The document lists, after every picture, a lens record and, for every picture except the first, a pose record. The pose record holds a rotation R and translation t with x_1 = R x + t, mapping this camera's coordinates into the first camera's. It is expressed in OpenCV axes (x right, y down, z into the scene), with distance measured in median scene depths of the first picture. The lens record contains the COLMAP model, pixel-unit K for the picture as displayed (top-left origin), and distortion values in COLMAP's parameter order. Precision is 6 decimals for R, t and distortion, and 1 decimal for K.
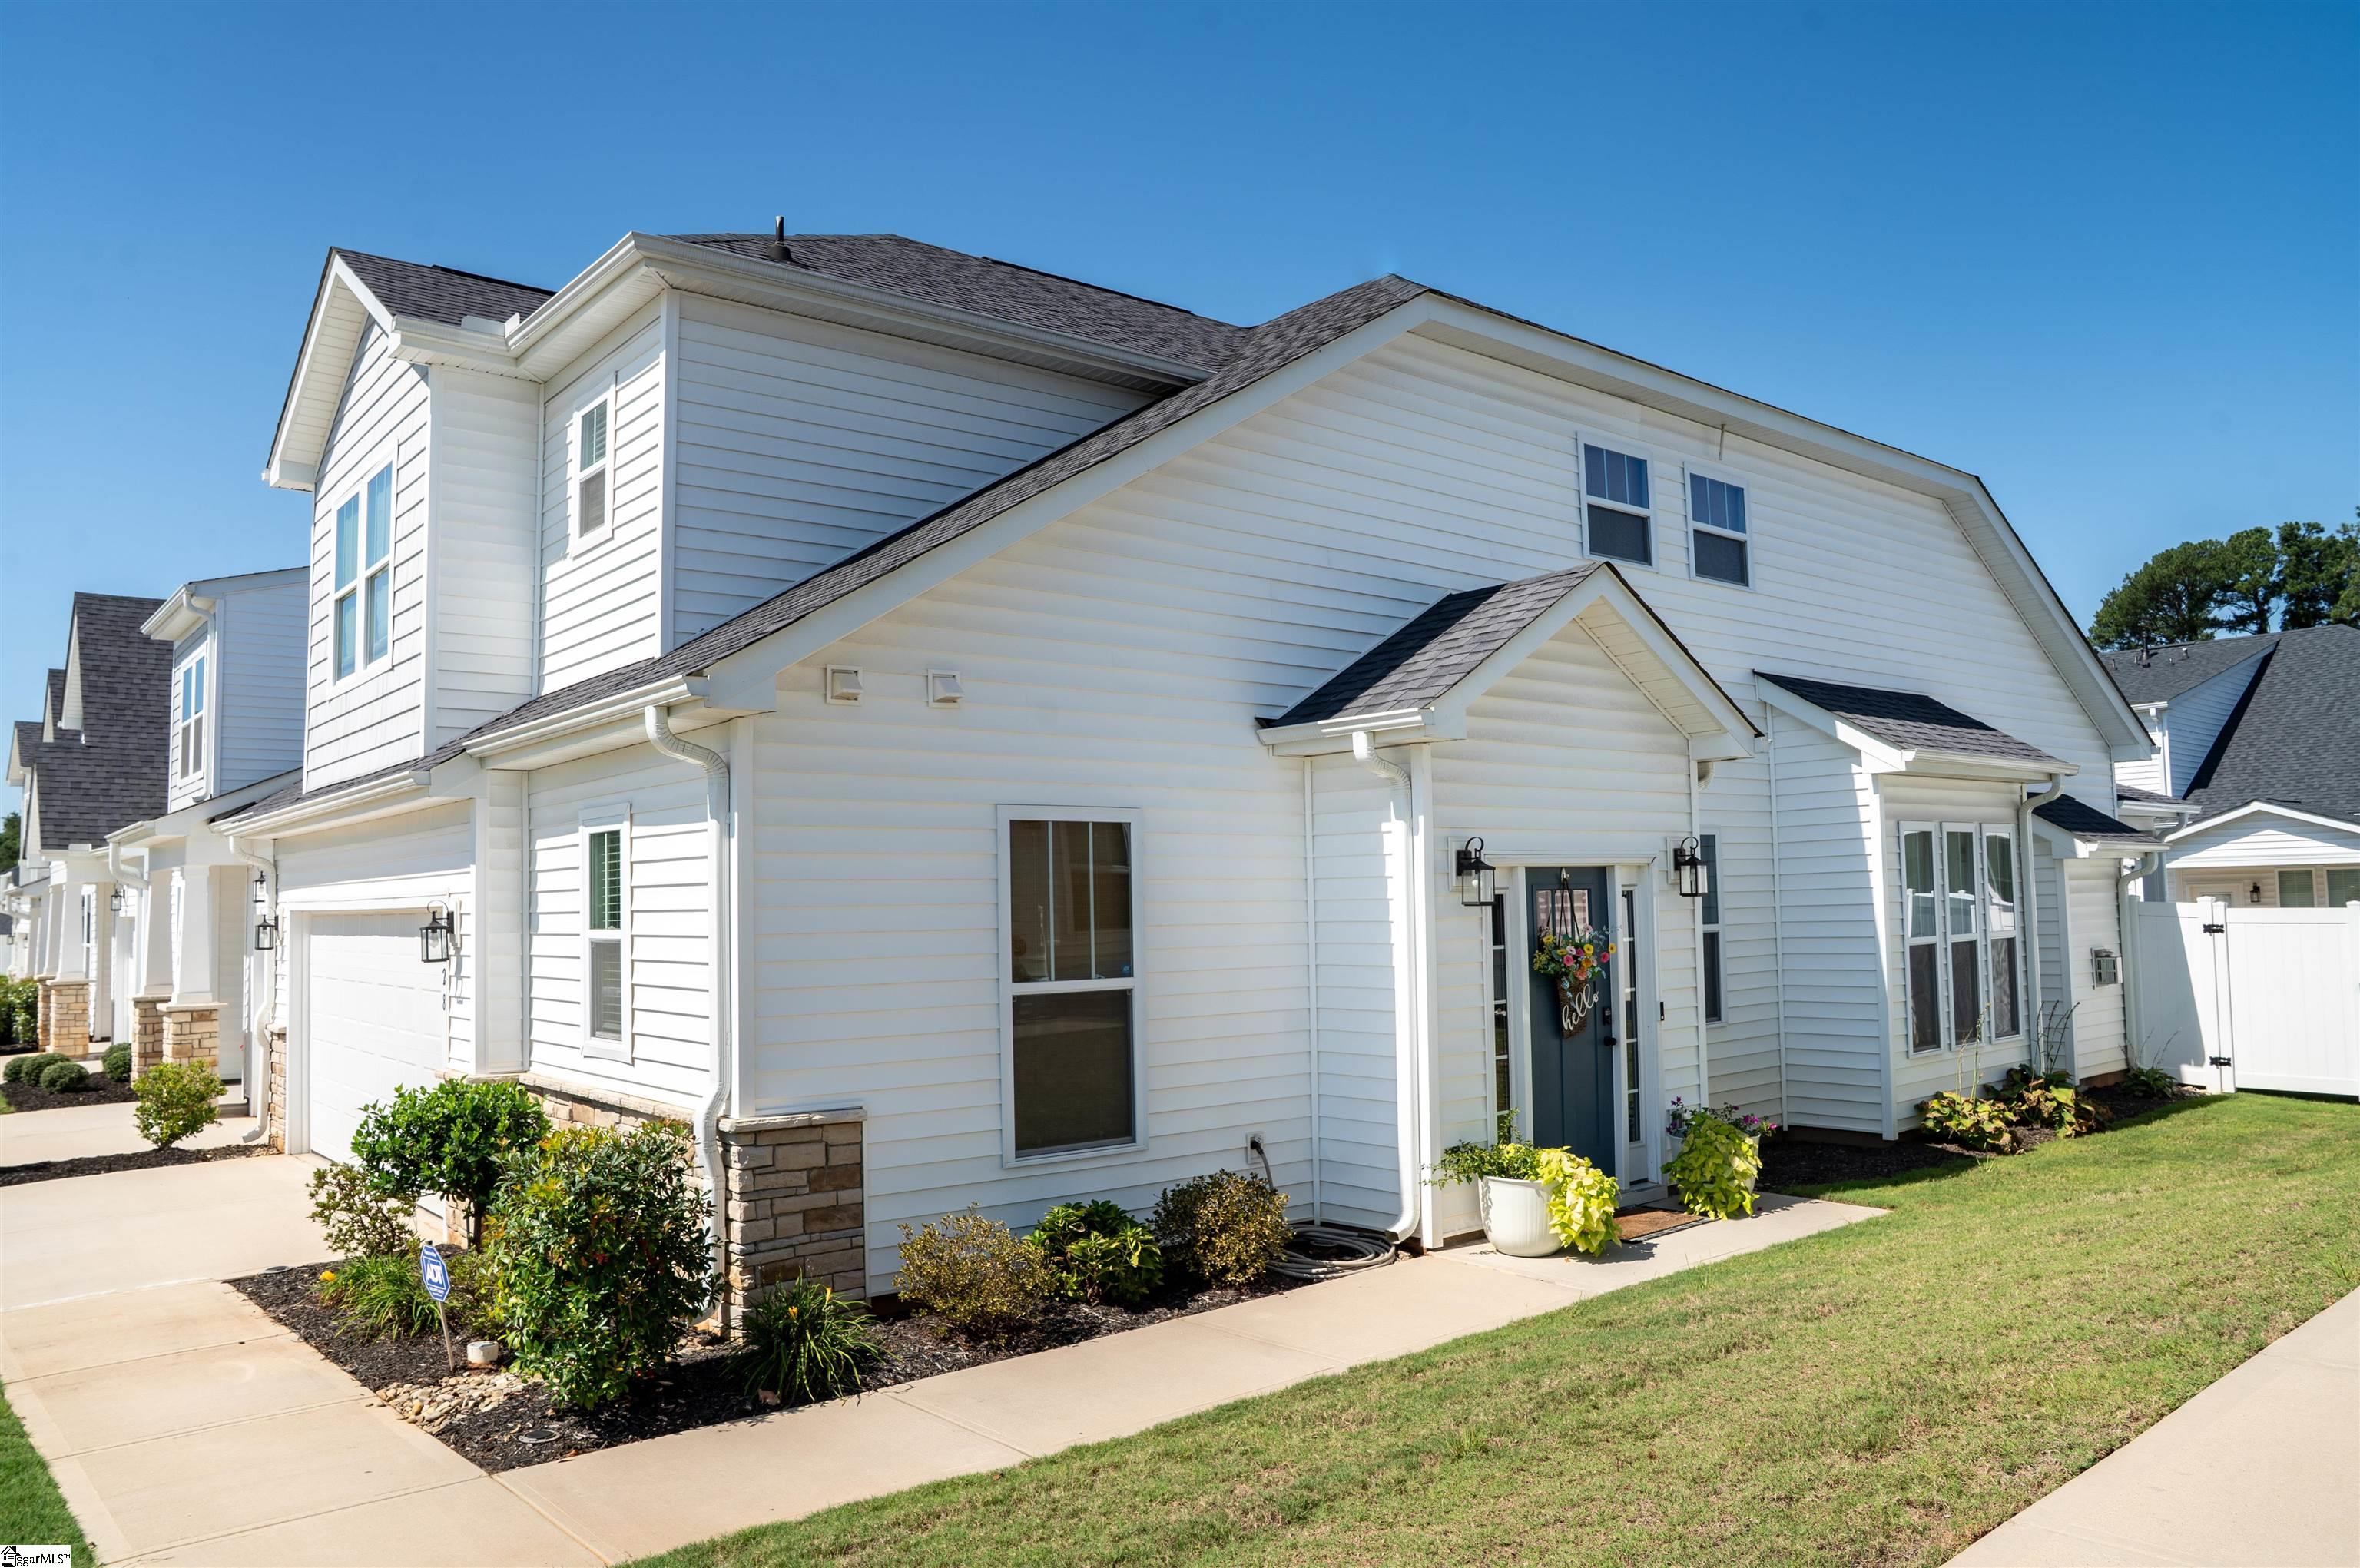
lens RADIAL K [[1642.0, 0, 1180.0], [0, 1642.0, 784.0], [0, 0, 1]] dist [-0.129038, 0.095460]
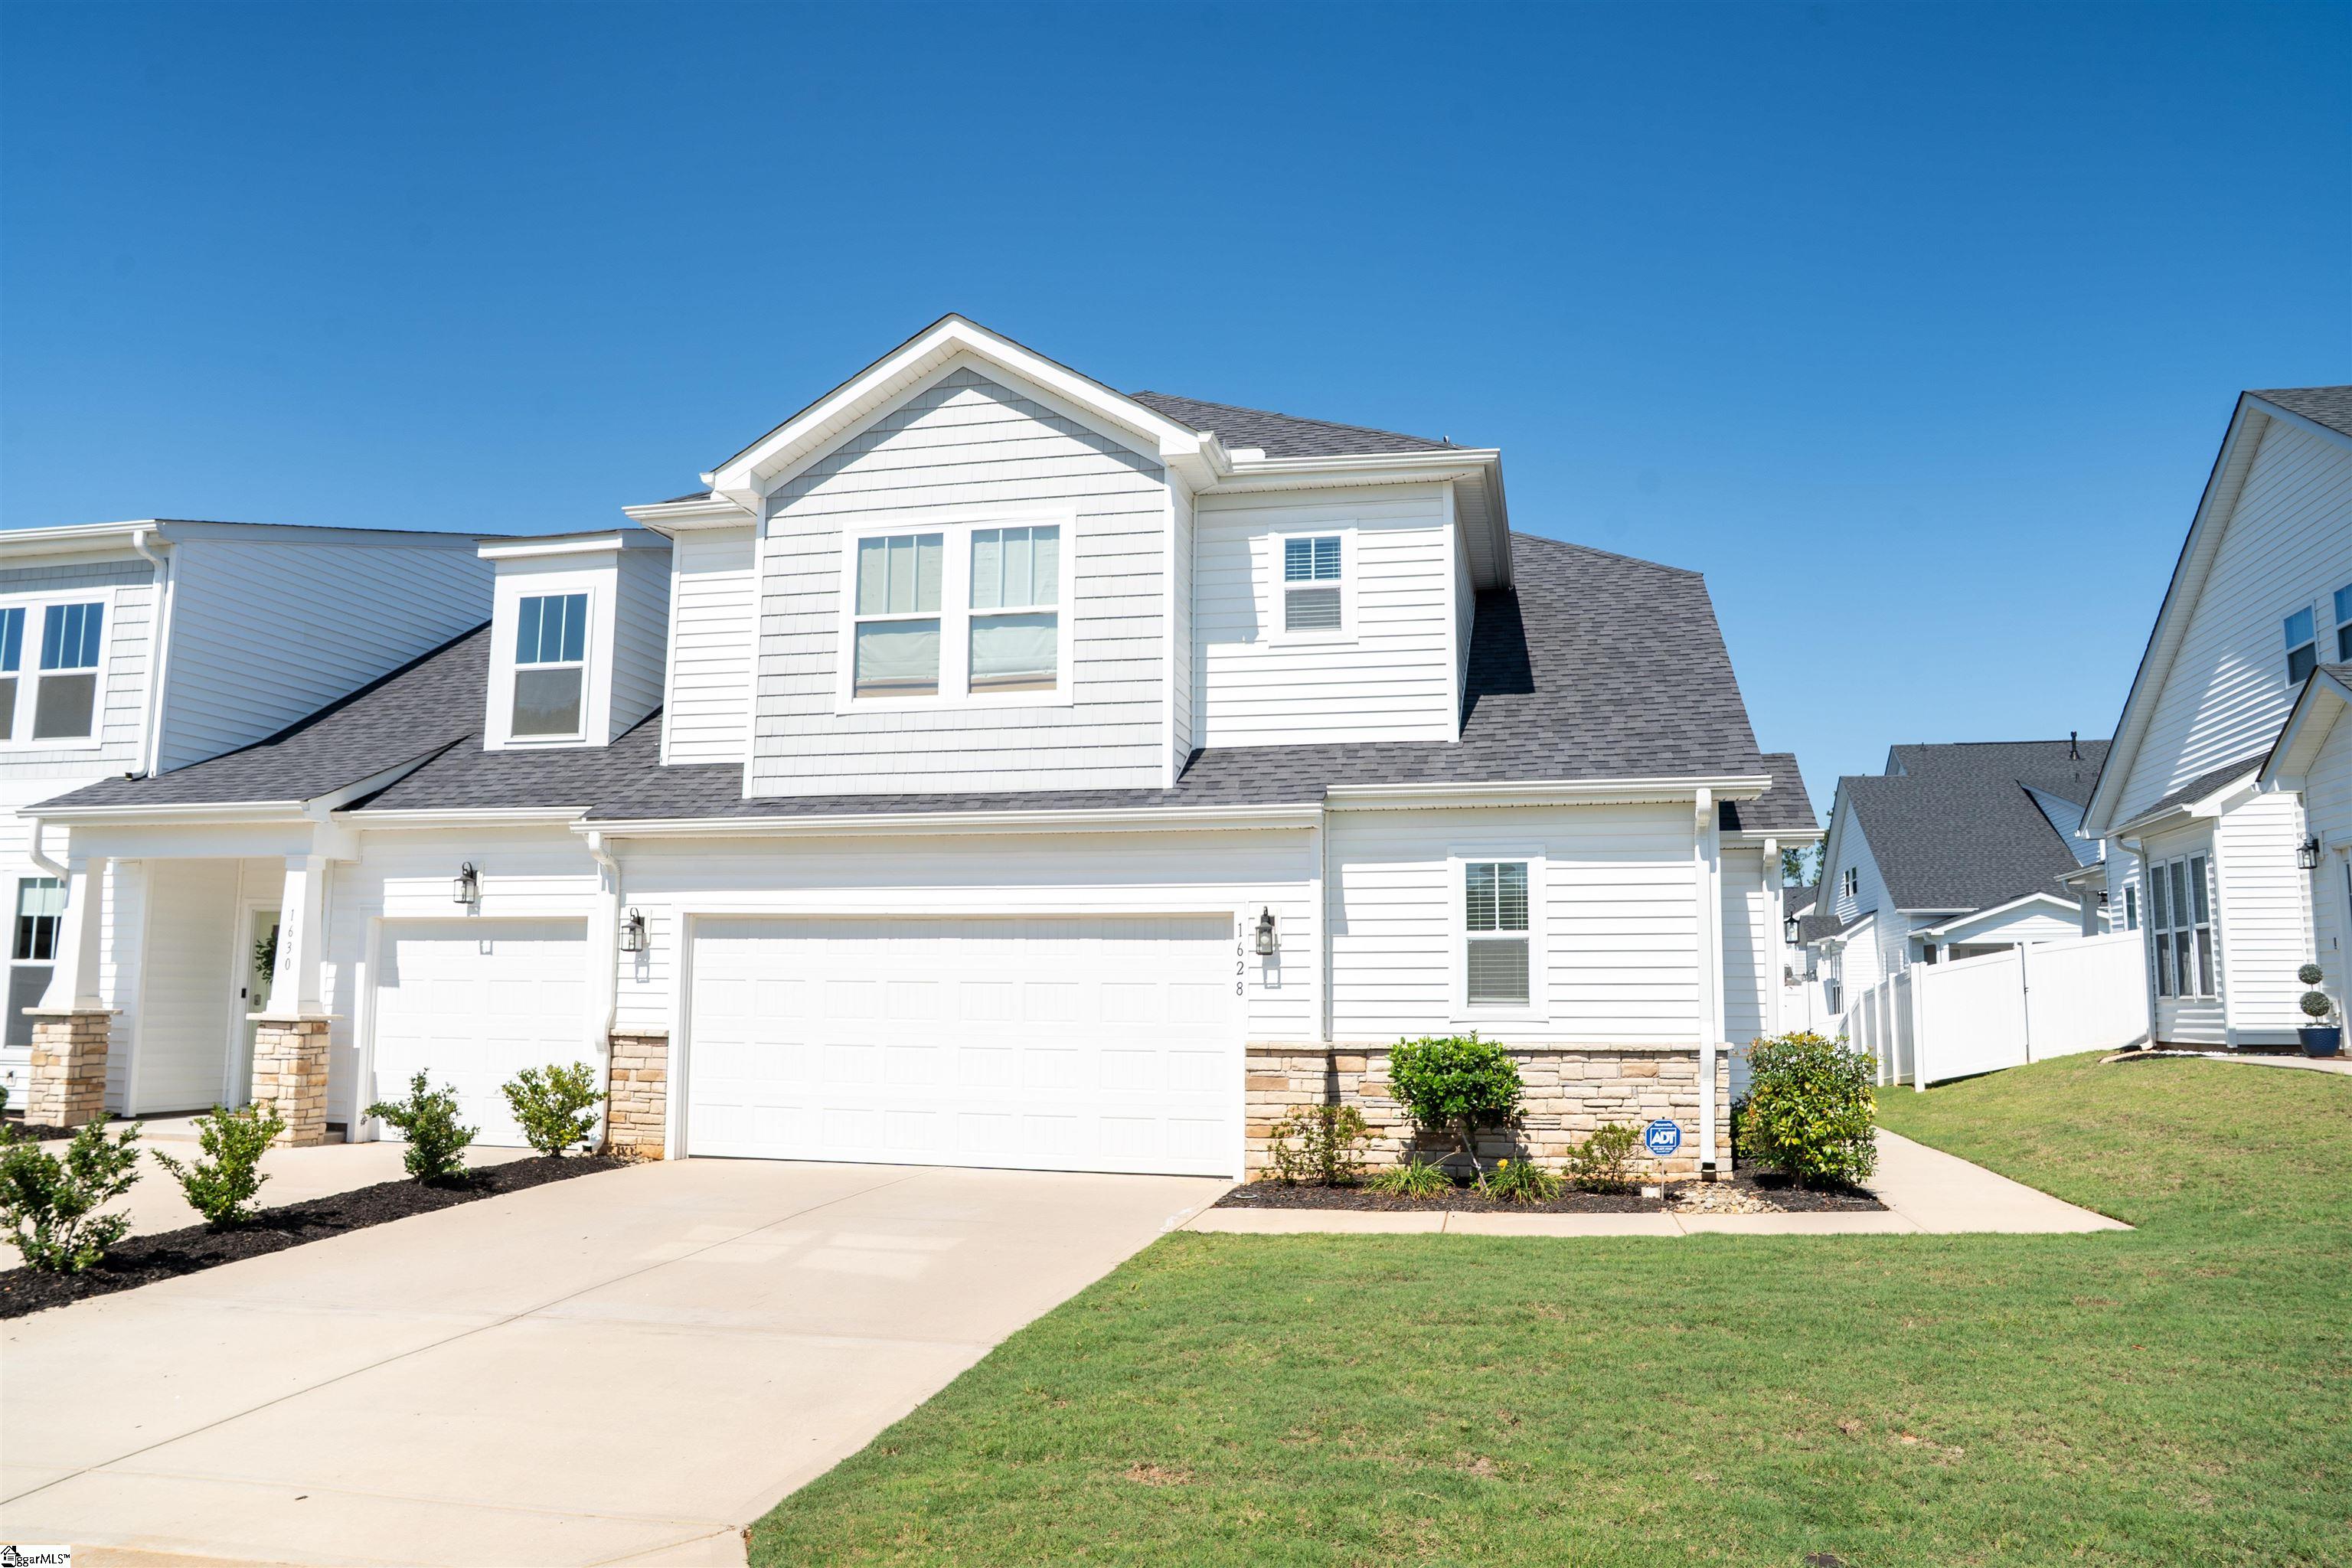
lens RADIAL K [[1636.4, 0, 1176.0], [0, 1636.4, 784.0], [0, 0, 1]] dist [-0.129038, 0.095460]
pose [[0.787128, 0.102324, 0.608243, -0.937643], [-0.068083, 0.994531, -0.079203, 0.058462], [-0.613021, 0.020932, 0.789789, 0.014410]]
